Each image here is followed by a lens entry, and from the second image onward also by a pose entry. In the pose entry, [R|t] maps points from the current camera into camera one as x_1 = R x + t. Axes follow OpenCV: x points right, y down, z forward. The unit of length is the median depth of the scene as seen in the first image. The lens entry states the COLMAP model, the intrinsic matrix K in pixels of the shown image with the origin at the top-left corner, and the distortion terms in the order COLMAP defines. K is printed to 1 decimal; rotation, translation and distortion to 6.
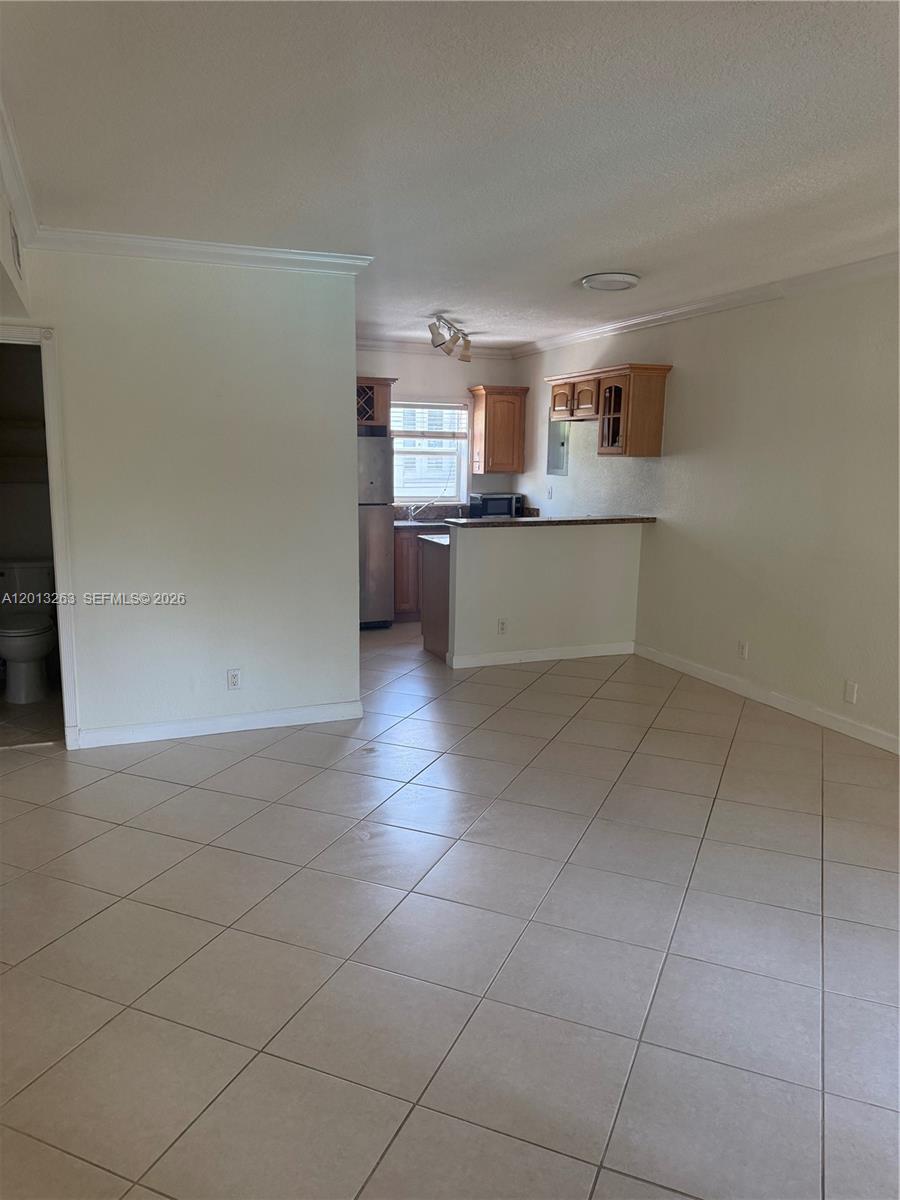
lens RADIAL K [[880.7, 0, 450.0], [0, 880.7, 600.0], [0, 0, 1]] dist [0.009714, -0.025016]
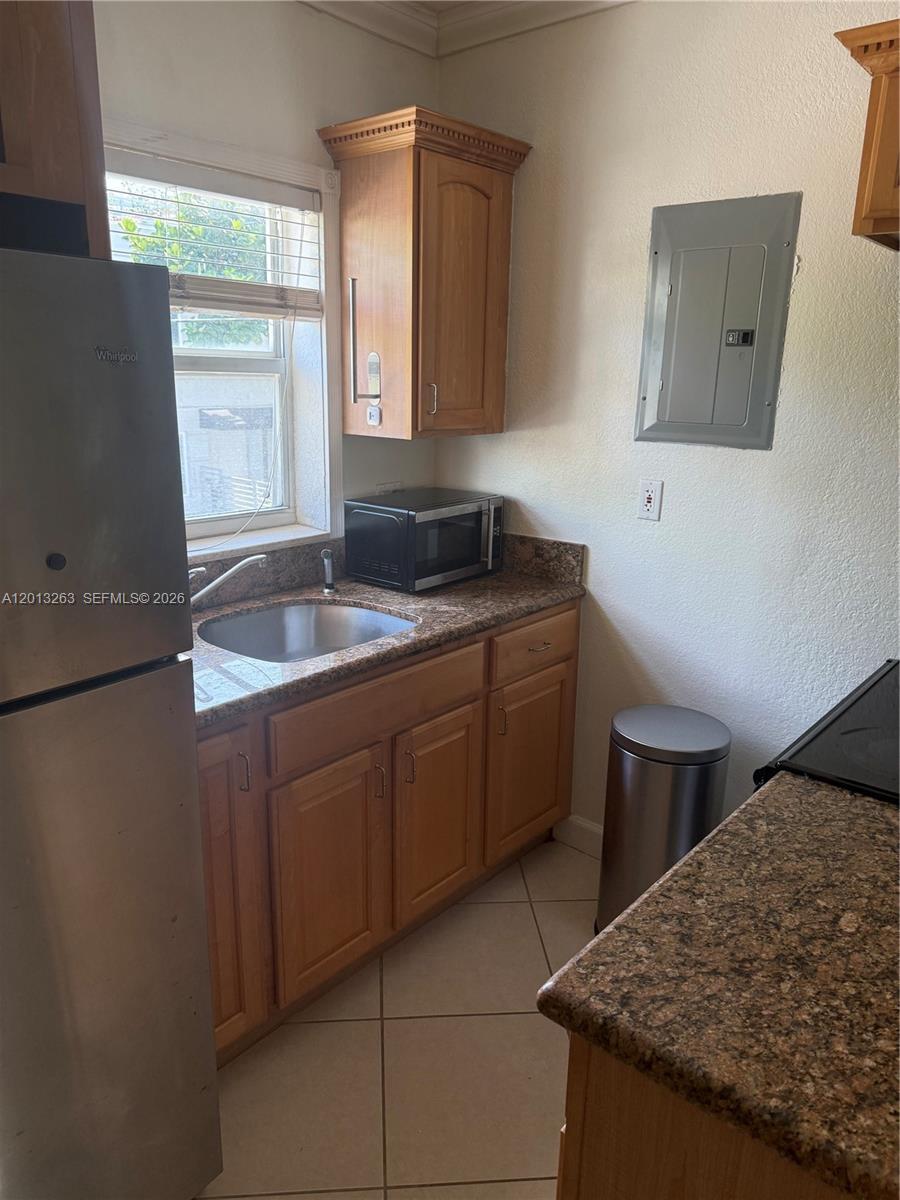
lens RADIAL K [[880.7, 0, 450.0], [0, 880.7, 600.0], [0, 0, 1]] dist [0.009714, -0.025016]
pose [[0.880812, -0.114637, 0.459379, -0.098464], [0.069205, 0.990997, 0.114608, -0.135065], [-0.468382, -0.069157, 0.880815, 0.805084]]
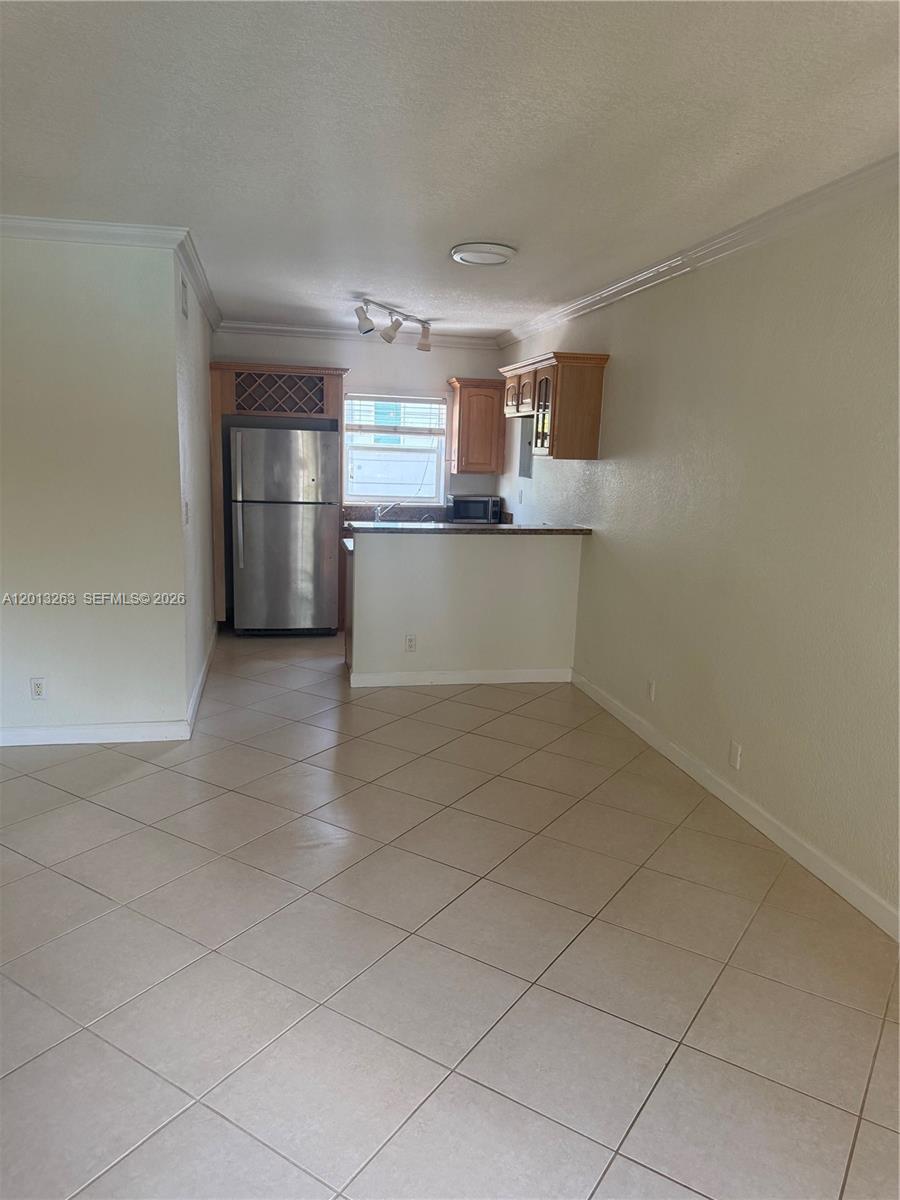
lens RADIAL K [[880.7, 0, 450.0], [0, 880.7, 600.0], [0, 0, 1]] dist [0.009714, -0.025016]
pose [[0.985516, 0.051274, -0.161644, 0.204930], [-0.050734, 0.998684, 0.007468, -0.019764], [0.161814, 0.000841, 0.986821, 0.099360]]
